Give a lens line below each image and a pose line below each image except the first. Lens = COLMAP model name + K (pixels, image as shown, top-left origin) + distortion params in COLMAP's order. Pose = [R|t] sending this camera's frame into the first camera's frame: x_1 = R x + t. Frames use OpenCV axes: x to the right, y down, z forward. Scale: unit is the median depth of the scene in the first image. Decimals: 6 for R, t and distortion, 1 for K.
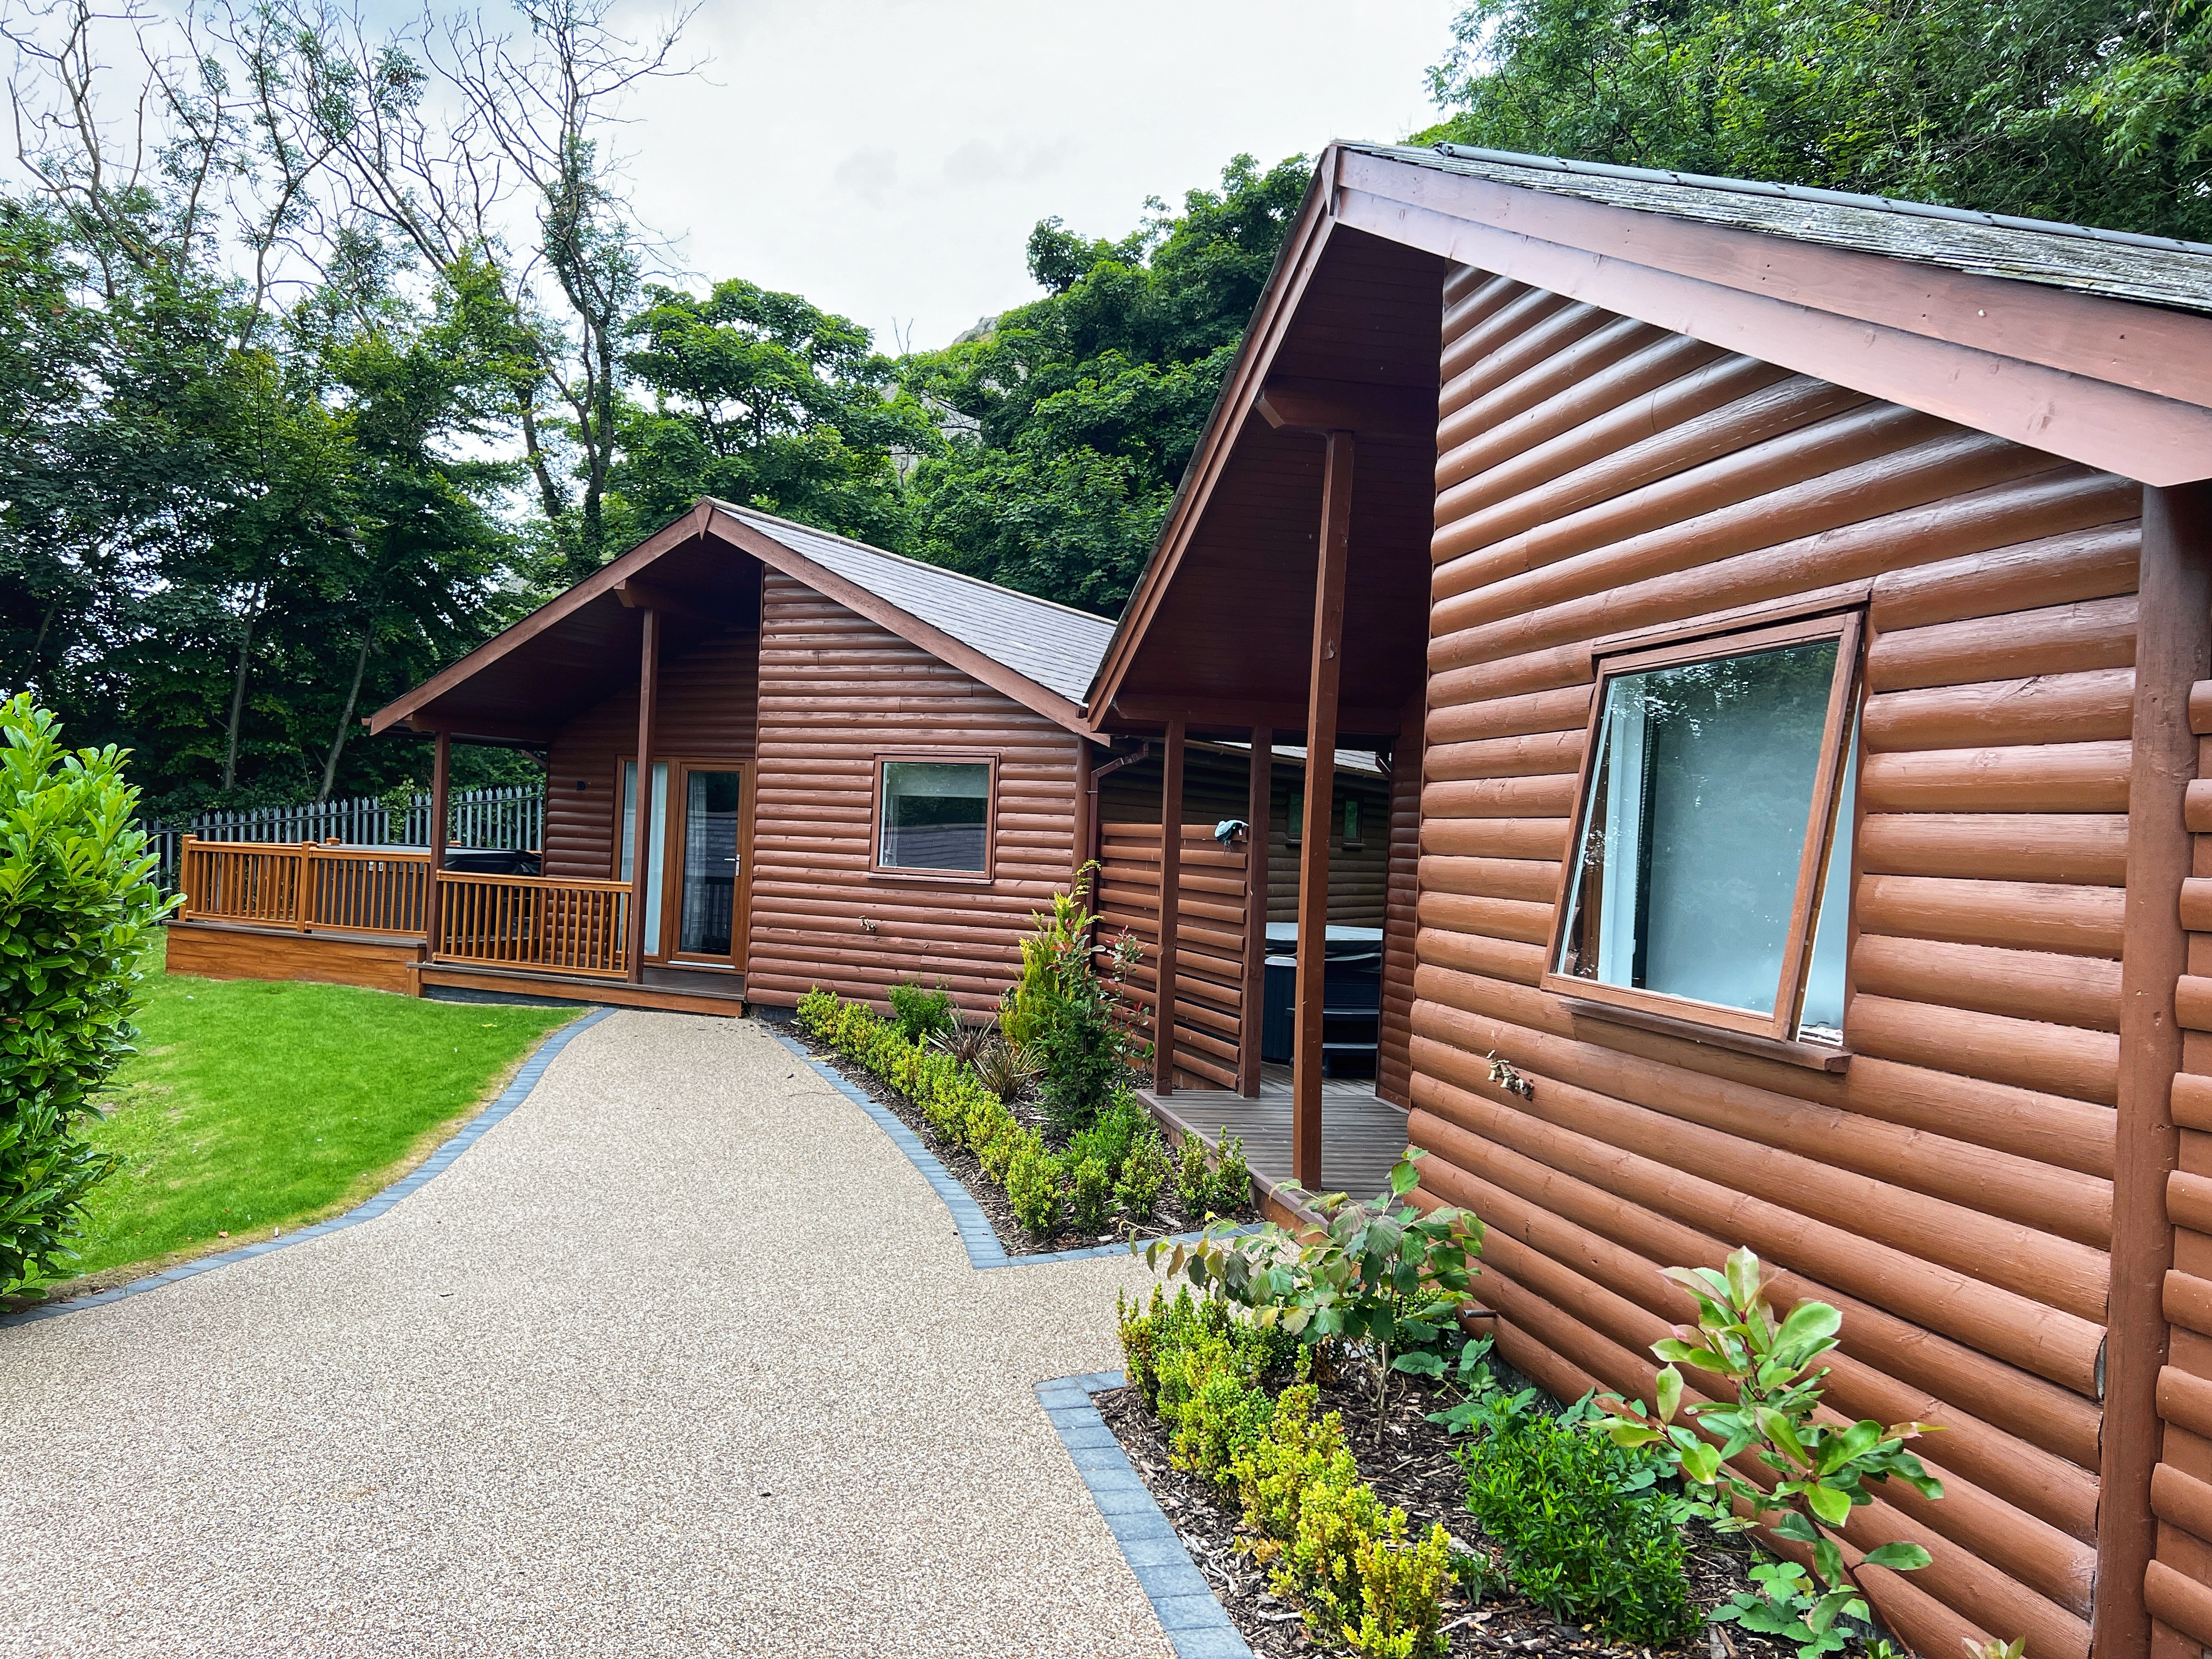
lens RADIAL K [[1665.5, 0, 1119.6], [0, 1665.5, 826.5], [0, 0, 1]] dist [0.080747, -0.087564]
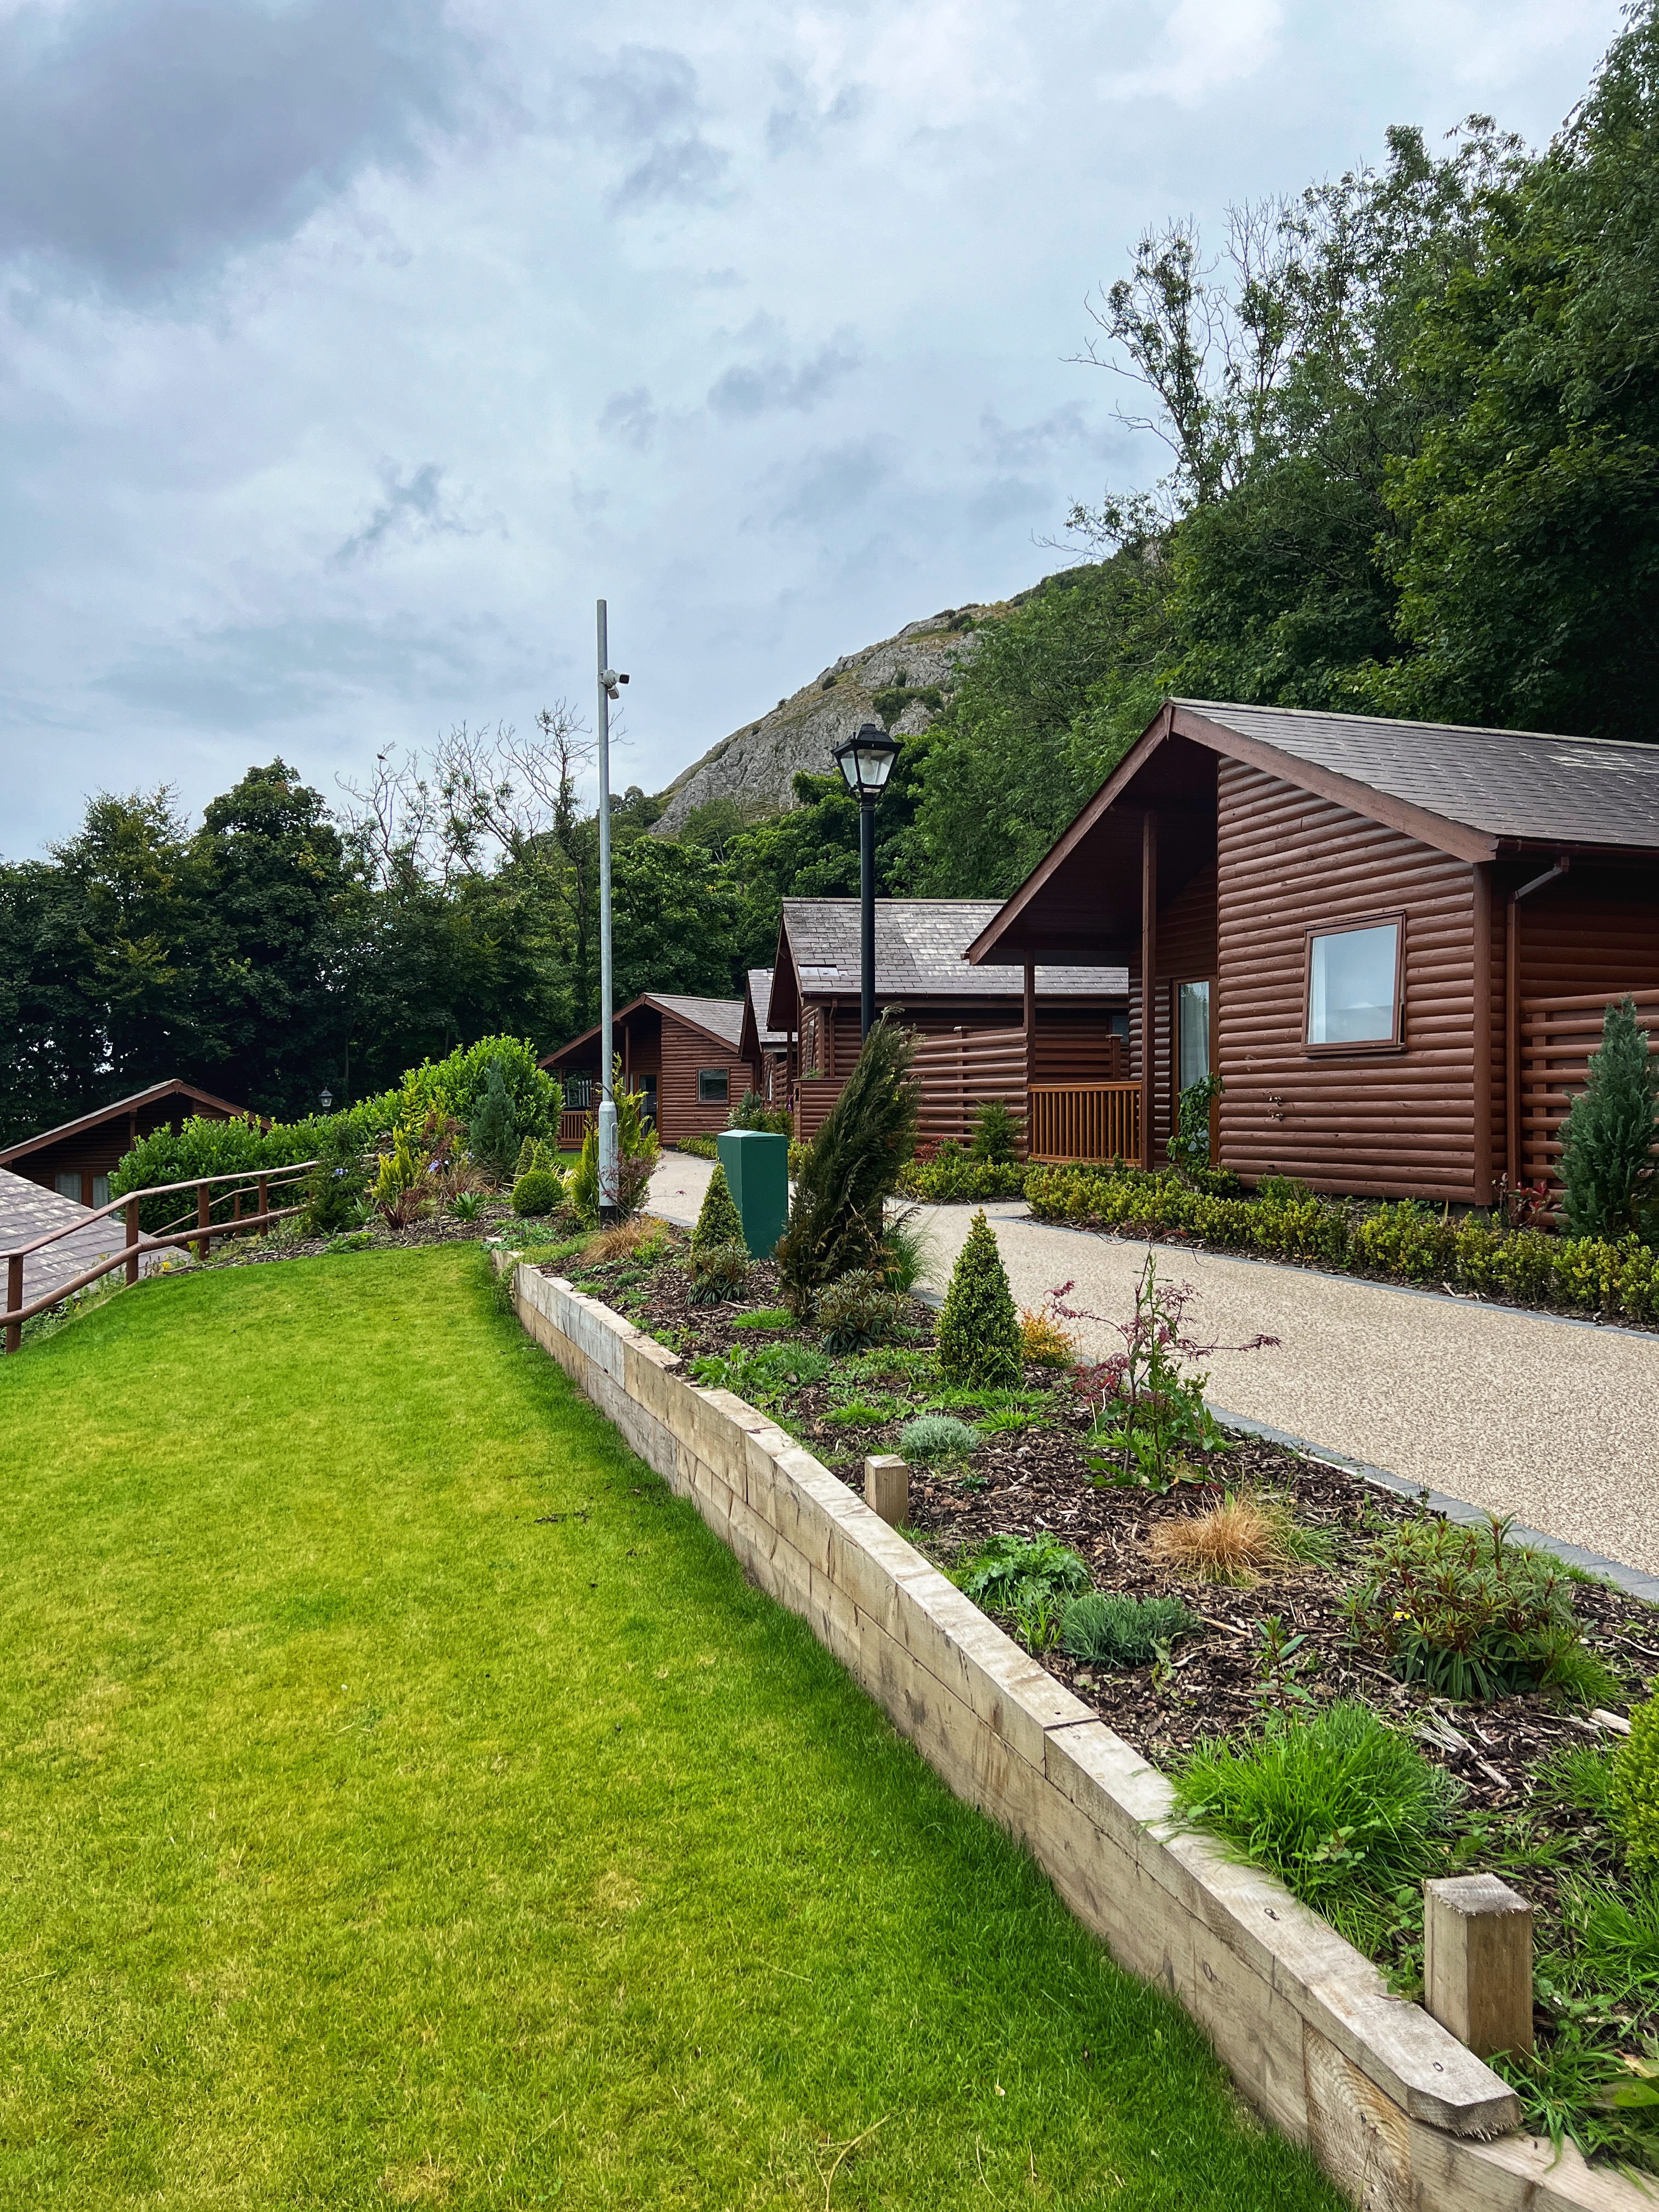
lens RADIAL K [[1665.5, 0, 829.4], [0, 1665.5, 1134.1], [0, 0, 1]] dist [0.080747, -0.087564]
pose [[0.992056, -0.044638, -0.117615, 0.278701], [0.046612, 0.998814, 0.014084, 0.029182], [0.116847, -0.019454, 0.992959, -1.263231]]
